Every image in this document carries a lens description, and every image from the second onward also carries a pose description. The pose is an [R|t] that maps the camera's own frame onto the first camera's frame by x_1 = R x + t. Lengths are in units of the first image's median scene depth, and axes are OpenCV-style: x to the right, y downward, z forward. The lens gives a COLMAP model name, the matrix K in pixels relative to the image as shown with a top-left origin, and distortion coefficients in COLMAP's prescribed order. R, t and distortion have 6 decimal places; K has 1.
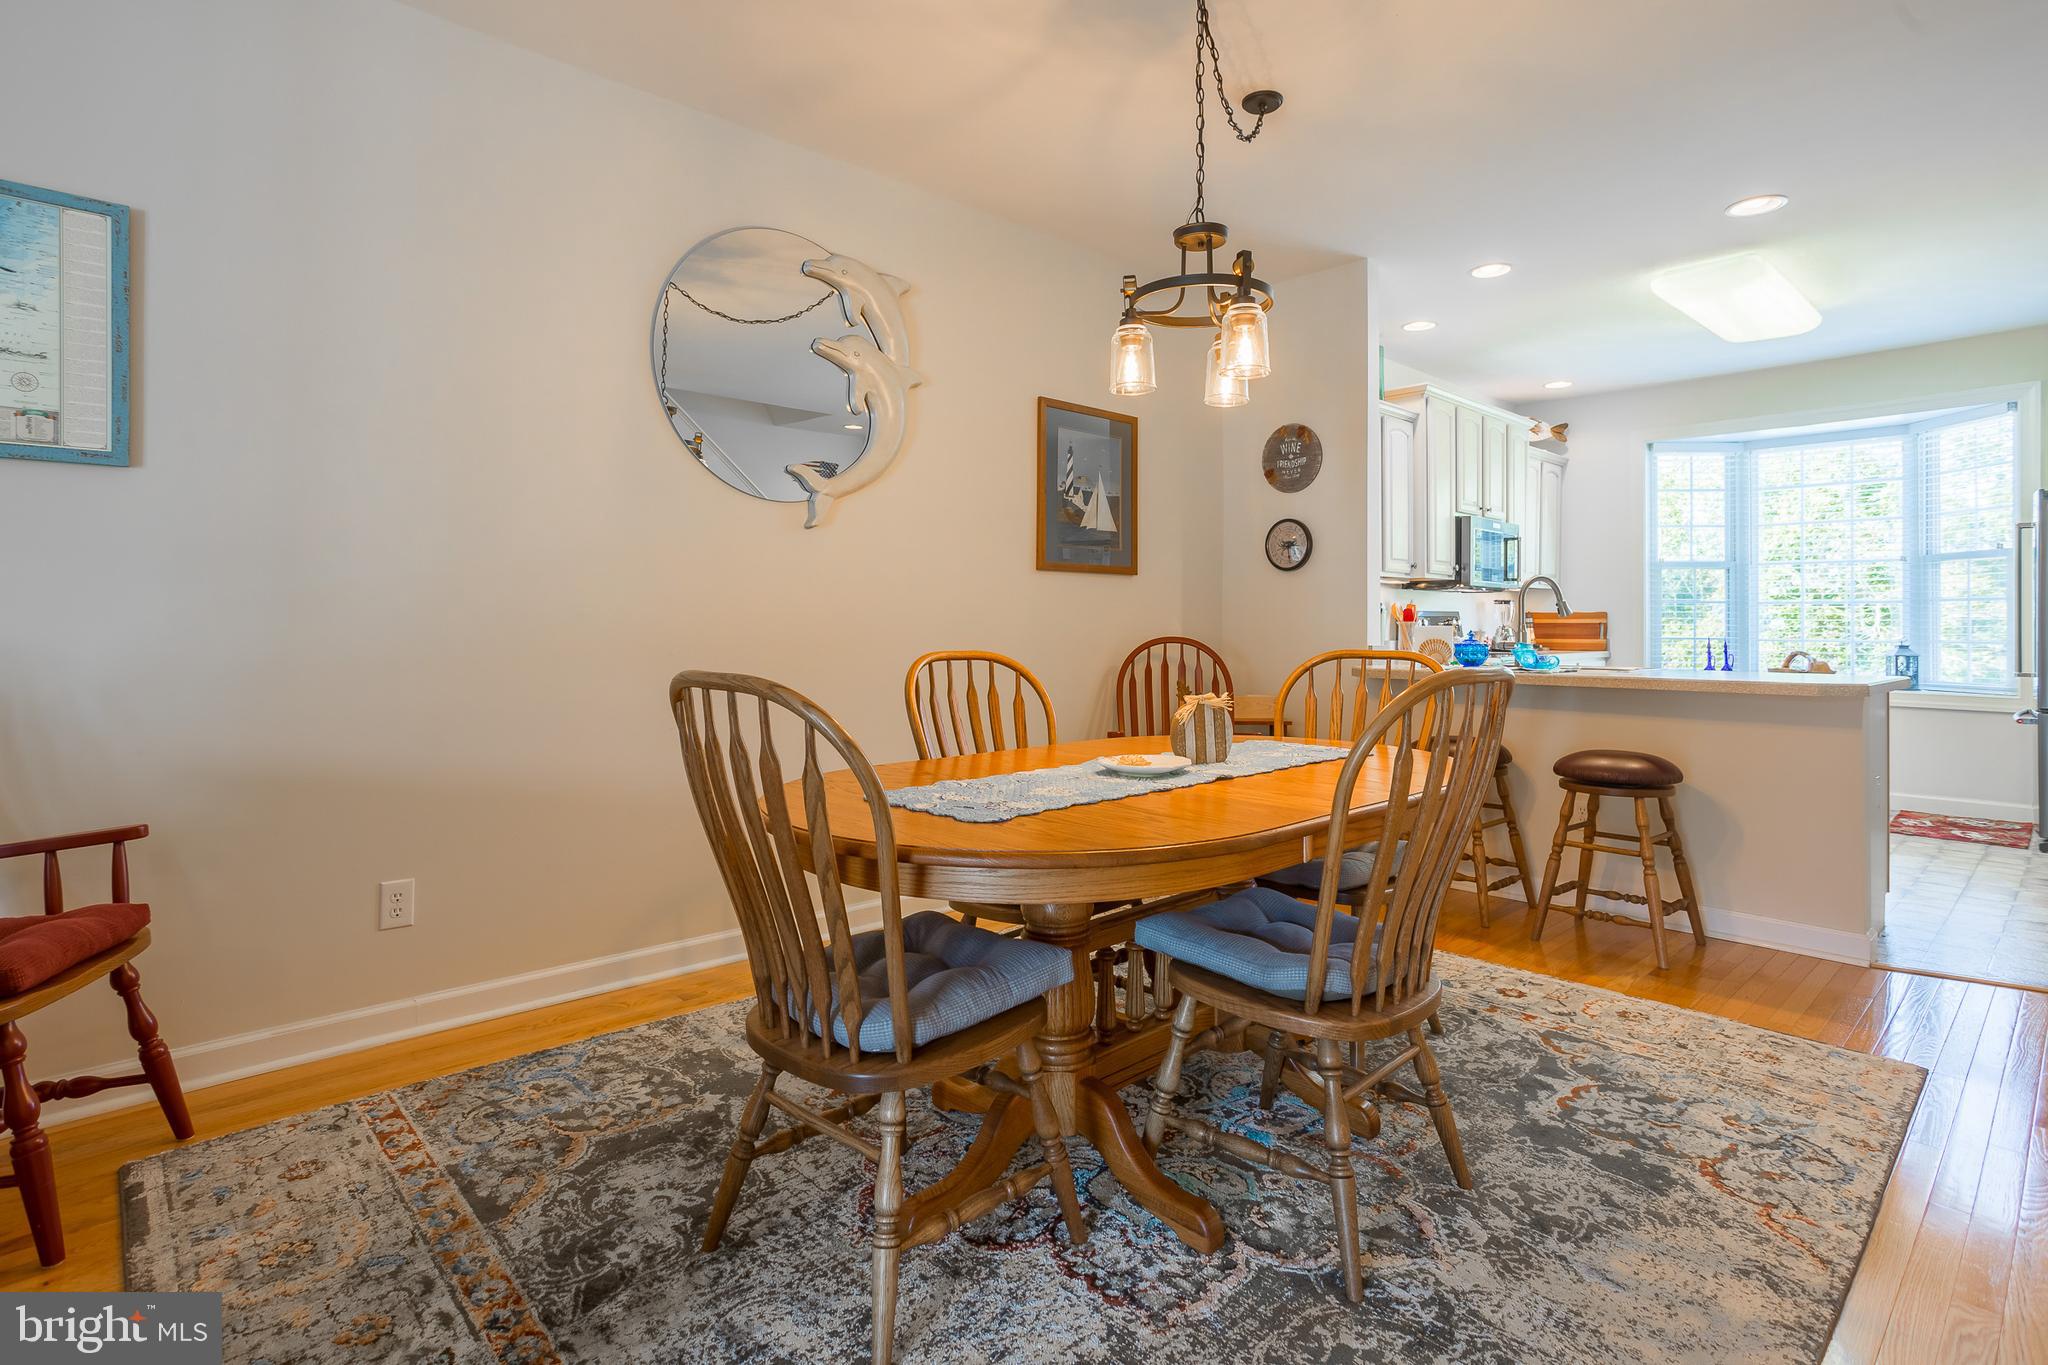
lens RADIAL K [[992.7, 0, 1011.6], [0, 992.7, 619.6], [0, 0, 1]] dist [-0.025137, 0.001512]
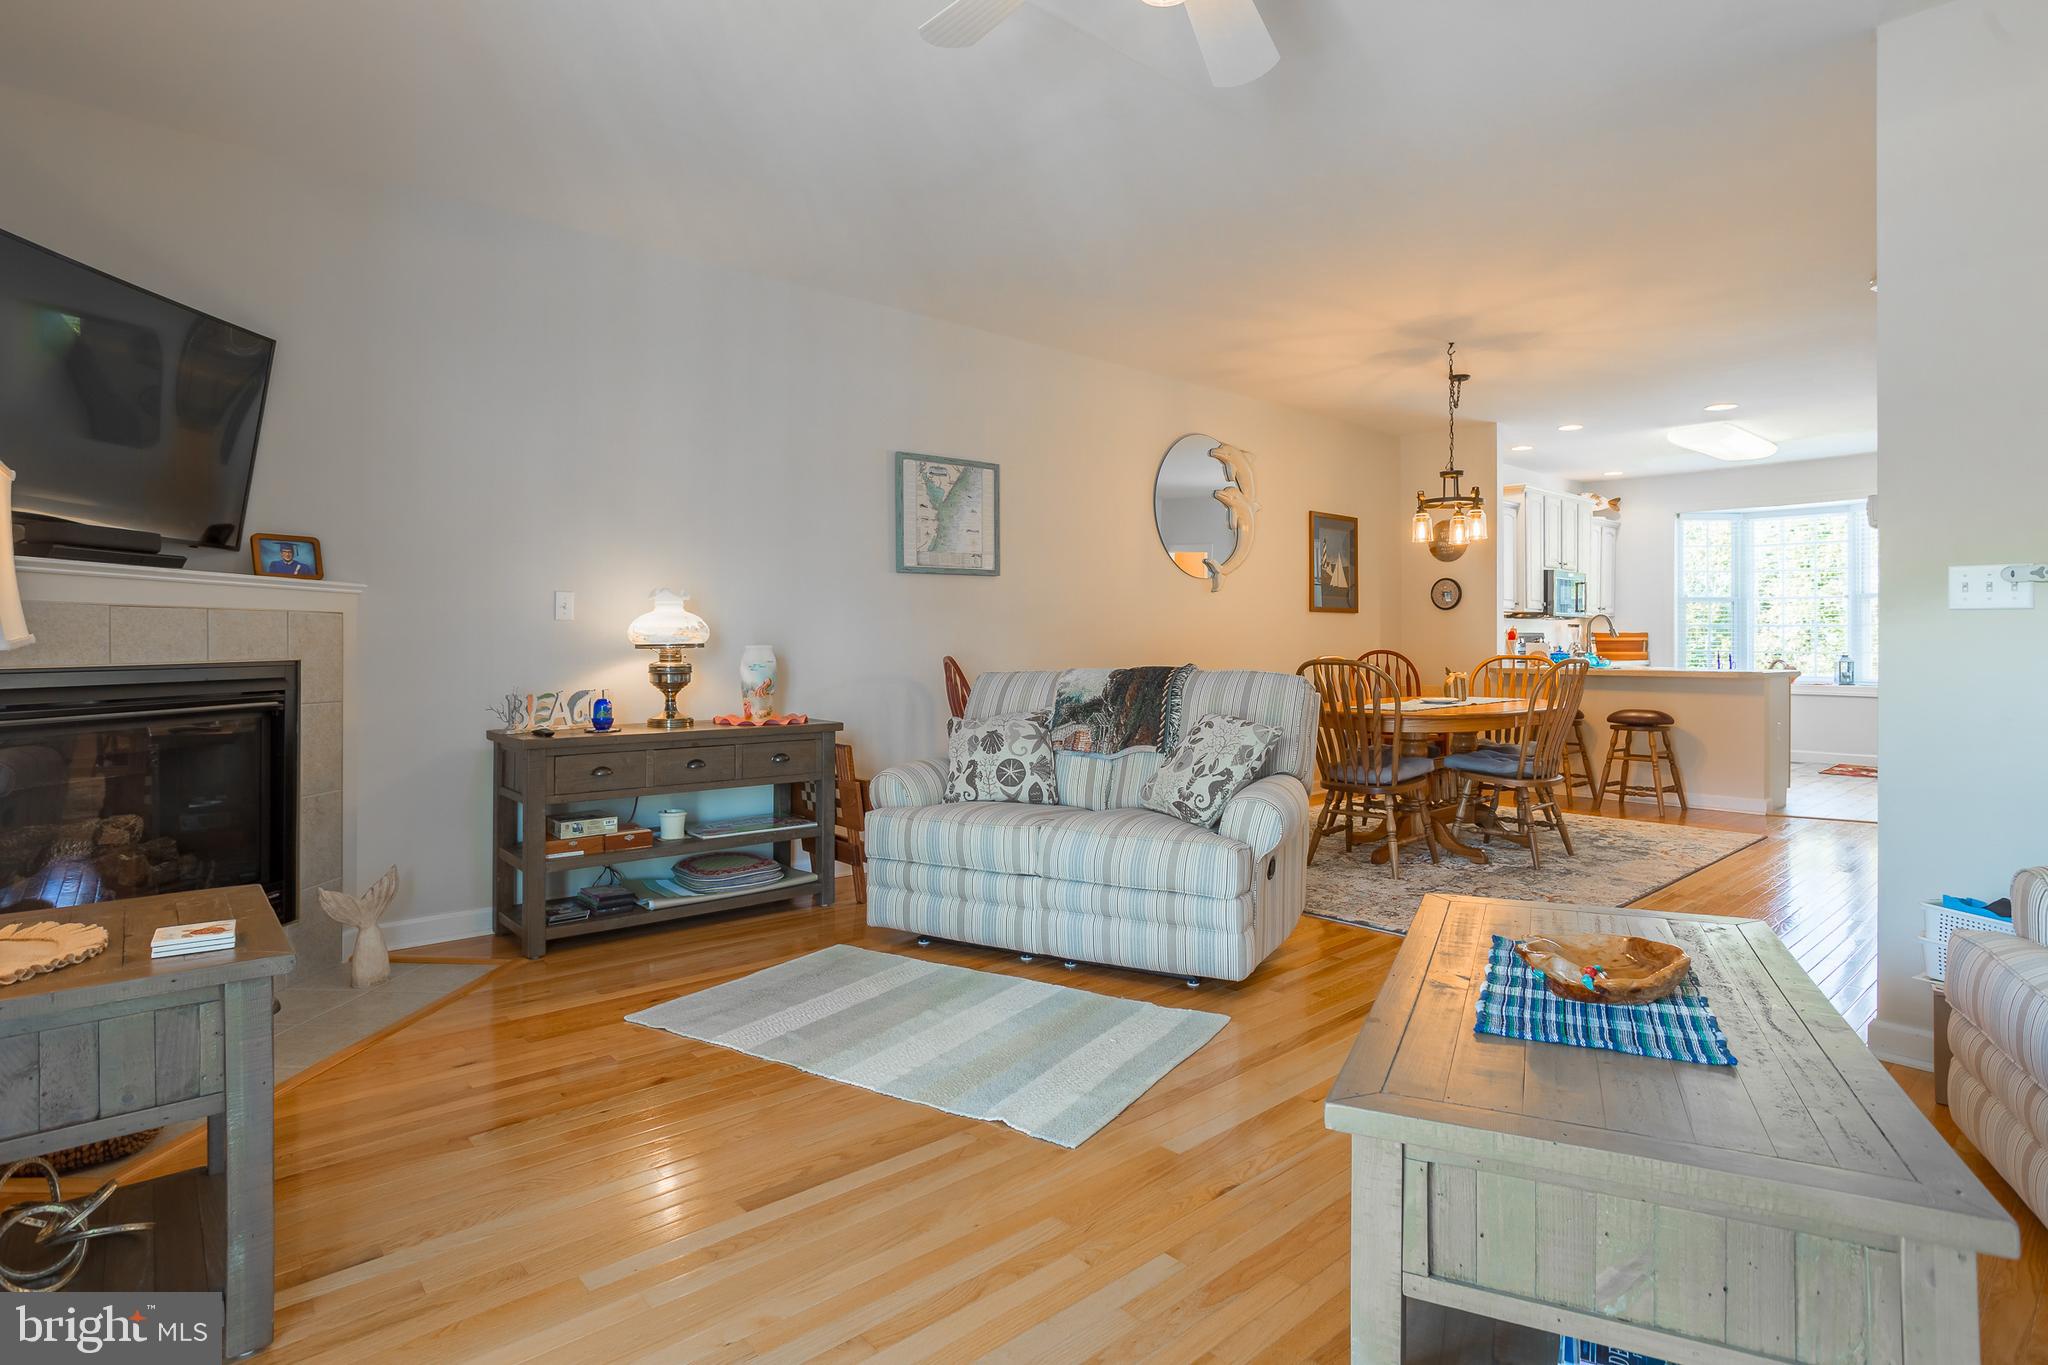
lens RADIAL K [[1018.2, 0, 1071.3], [0, 1018.2, 638.2], [0, 0, 1]] dist [-0.029714, 0.016662]
pose [[0.999957, -0.003456, 0.008621, -0.381121], [0.003446, 0.999993, 0.001188, -0.006595], [-0.008625, -0.001158, 0.999962, -0.719136]]
